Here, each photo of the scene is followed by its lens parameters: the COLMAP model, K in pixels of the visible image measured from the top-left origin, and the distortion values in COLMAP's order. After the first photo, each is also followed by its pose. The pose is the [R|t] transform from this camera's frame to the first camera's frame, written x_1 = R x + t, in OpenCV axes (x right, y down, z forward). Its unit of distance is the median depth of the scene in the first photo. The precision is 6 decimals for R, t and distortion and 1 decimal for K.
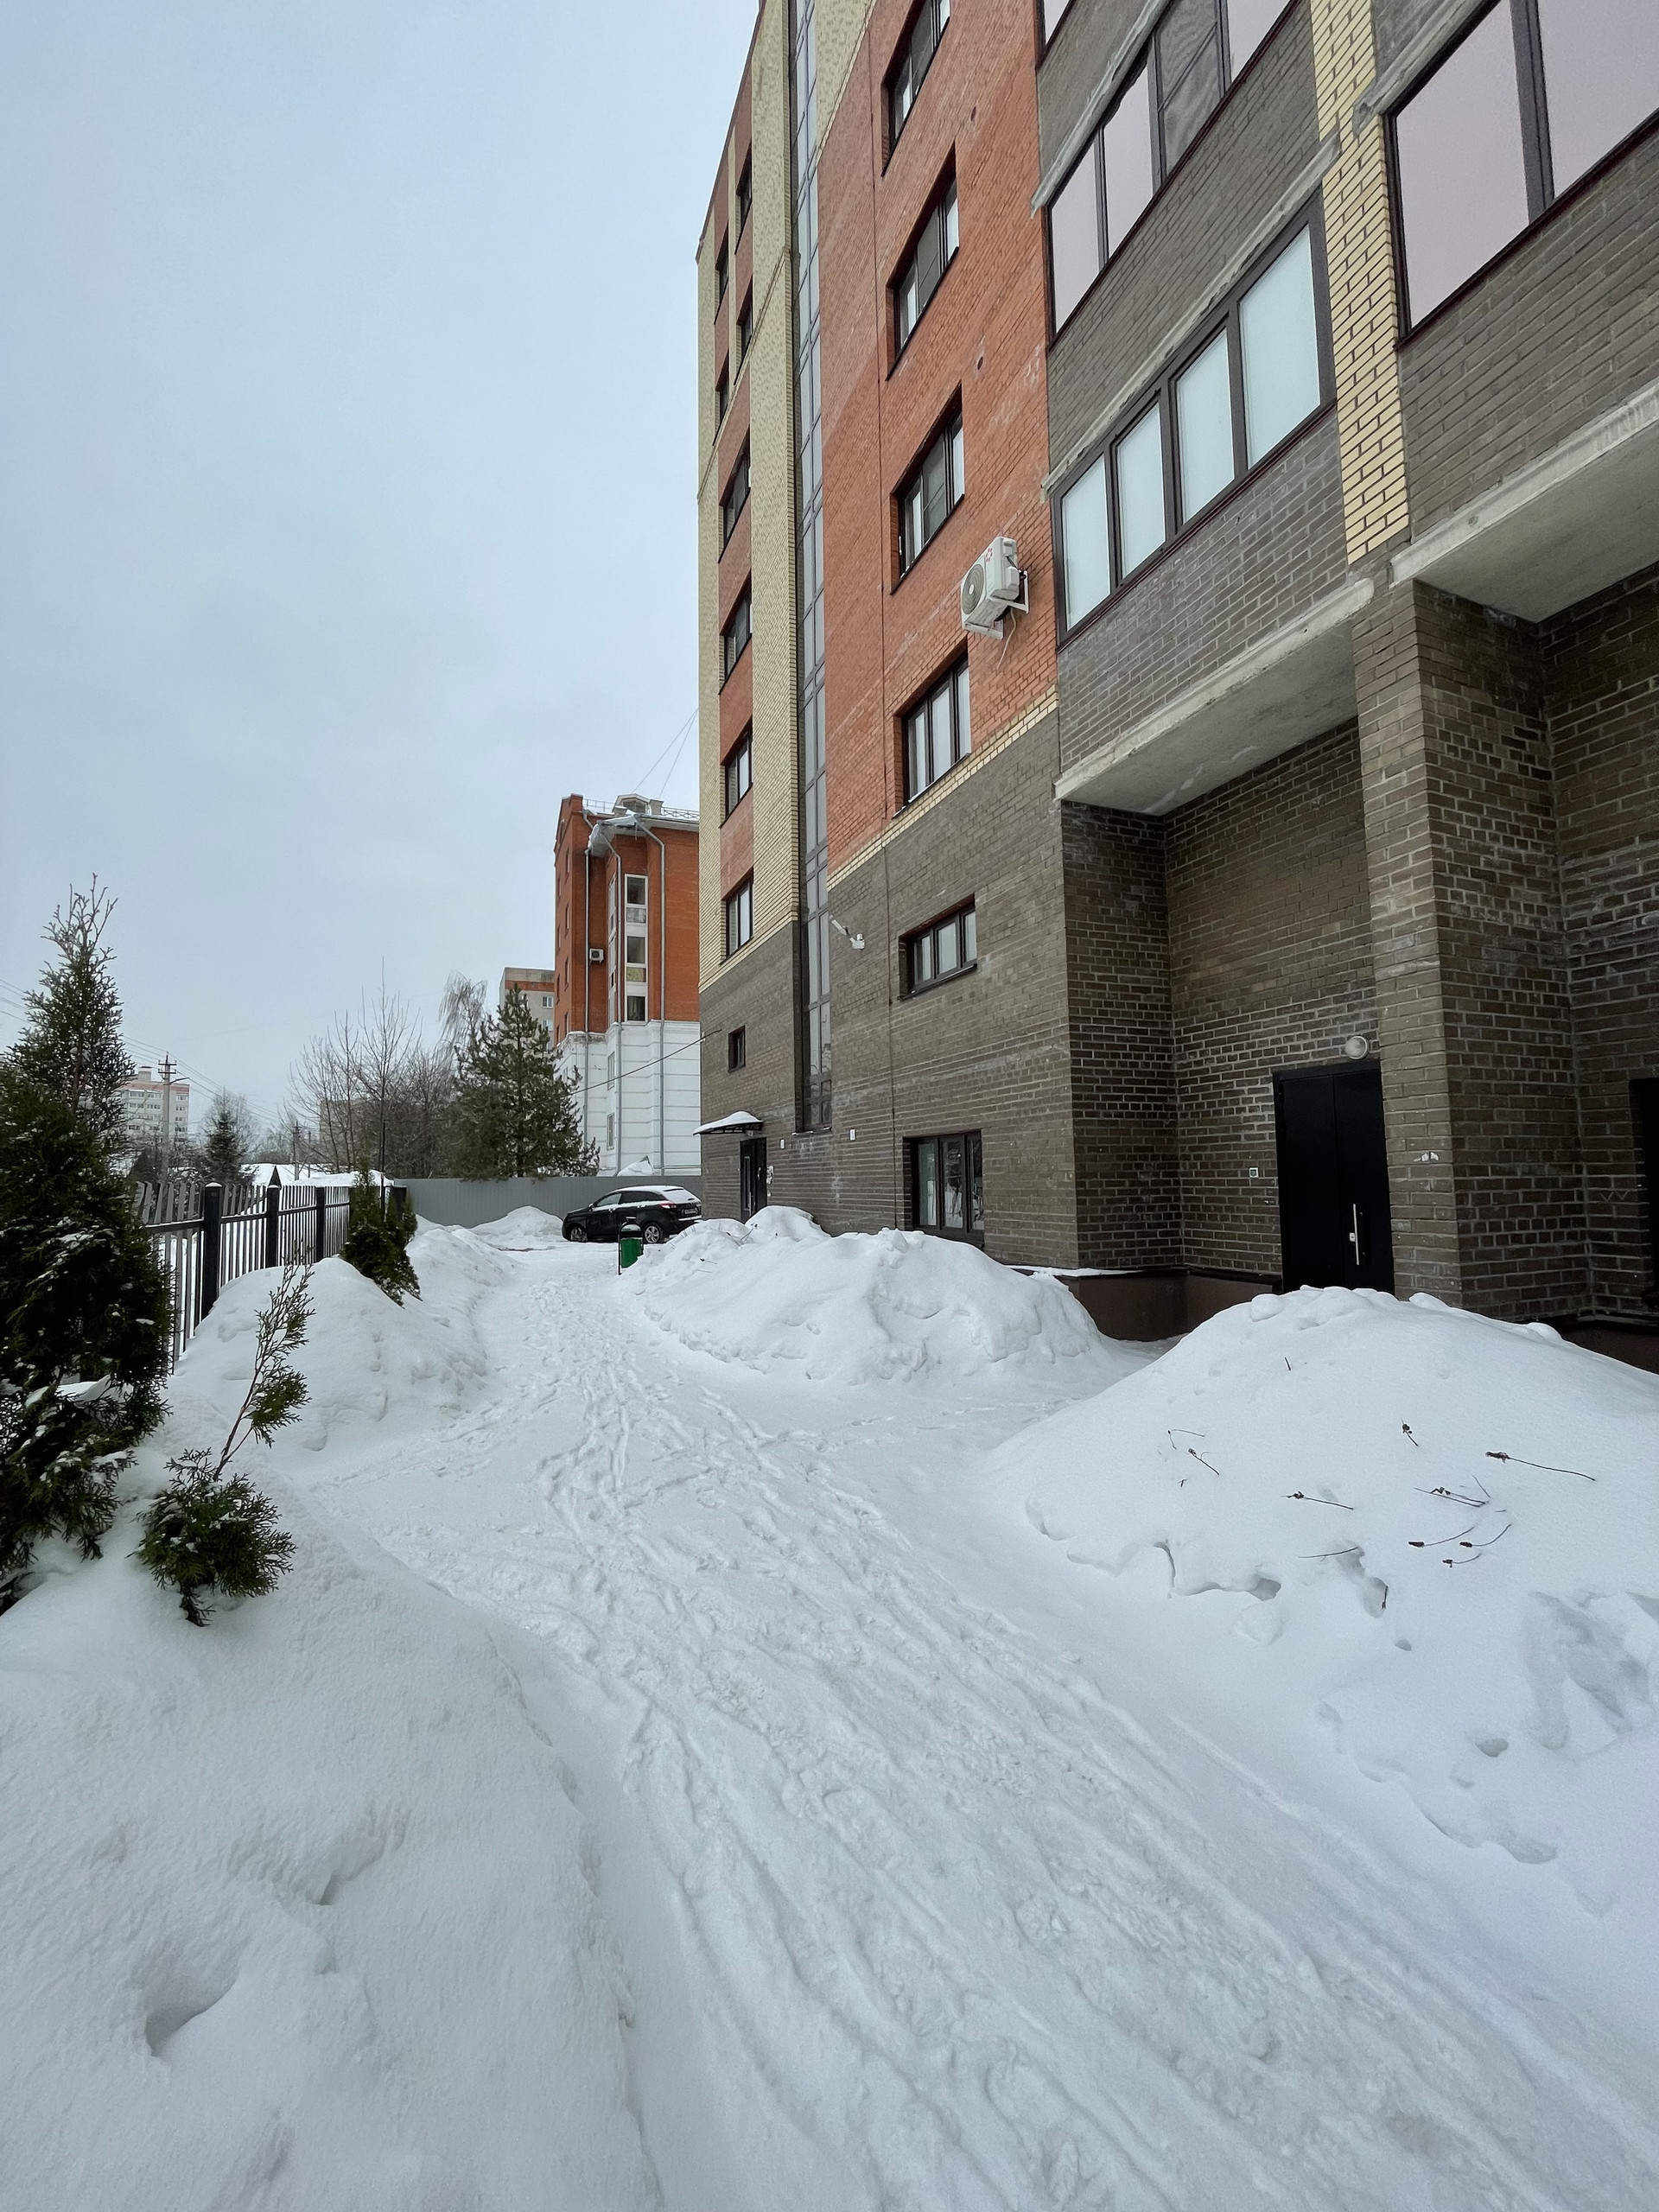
lens RADIAL K [[895.5, 0, 829.4], [0, 895.5, 1109.6], [0, 0, 1]] dist [-0.002864, -0.000189]
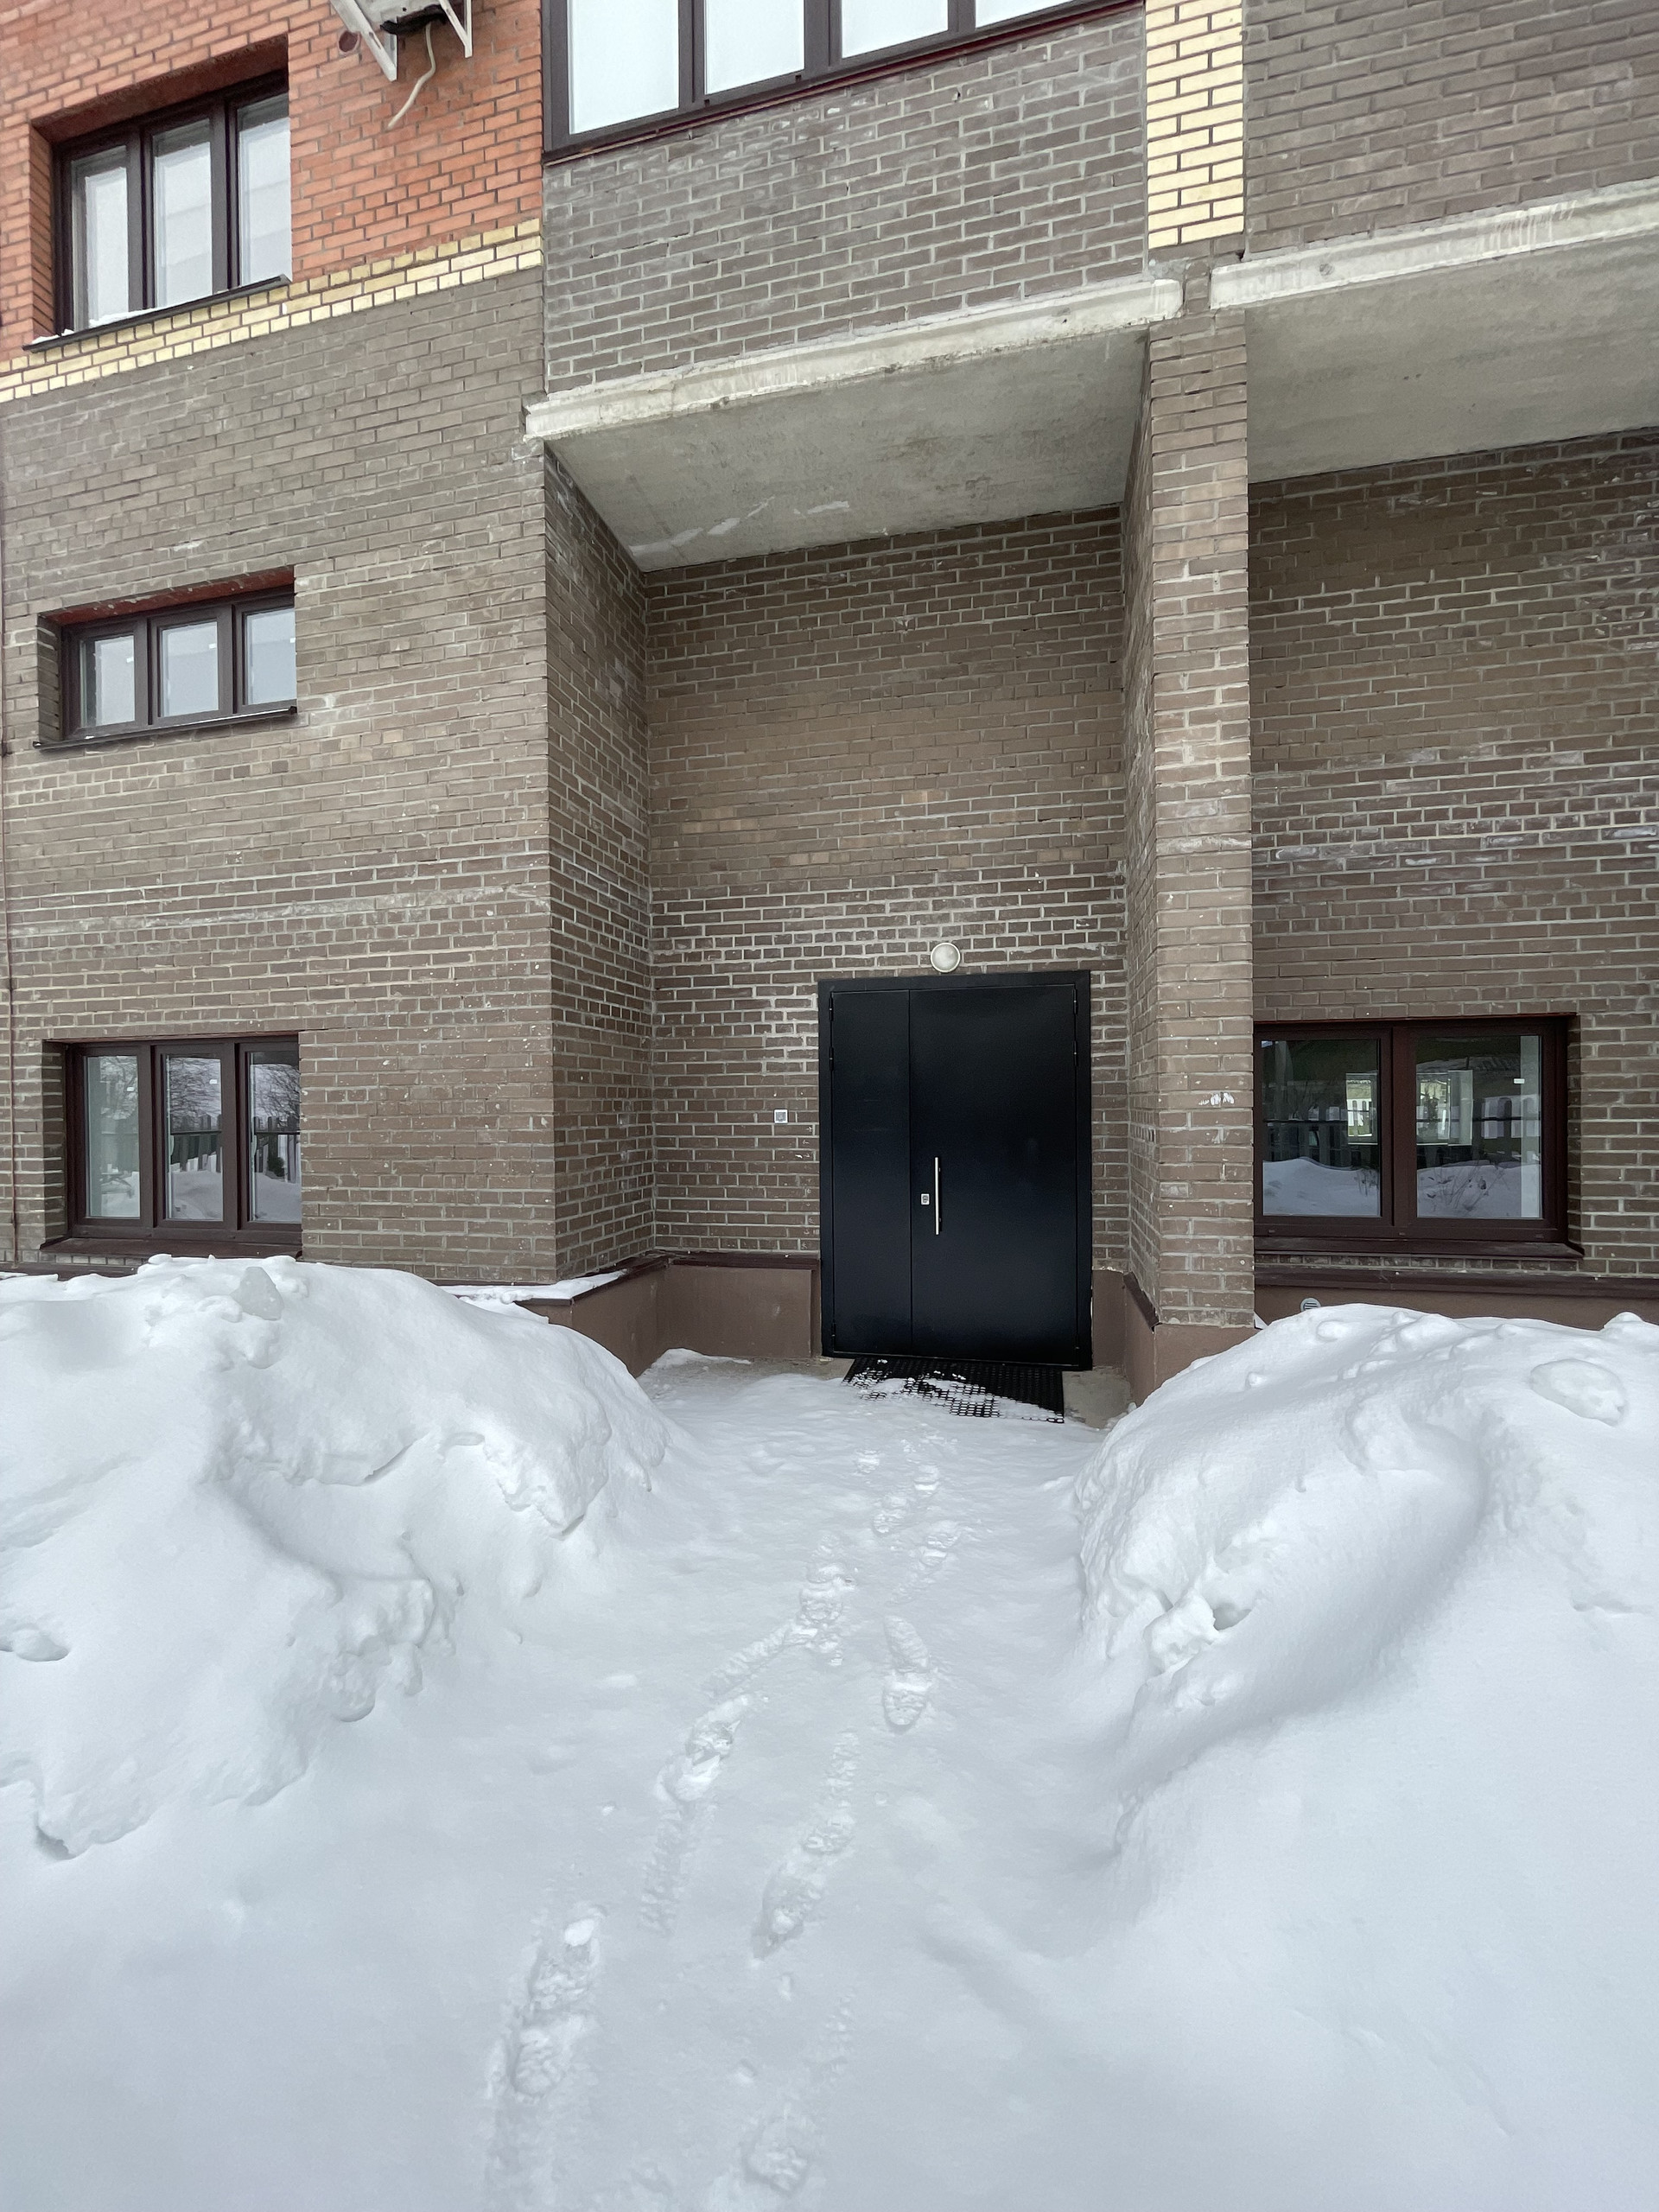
lens RADIAL K [[895.5, 0, 828.0], [0, 895.5, 1110.3], [0, 0, 1]] dist [-0.002864, -0.000189]
pose [[0.578923, 0.003992, 0.815373, -0.086437], [-0.060906, 0.997406, 0.038361, 0.032699], [-0.813104, -0.071869, 0.577664, 0.508976]]
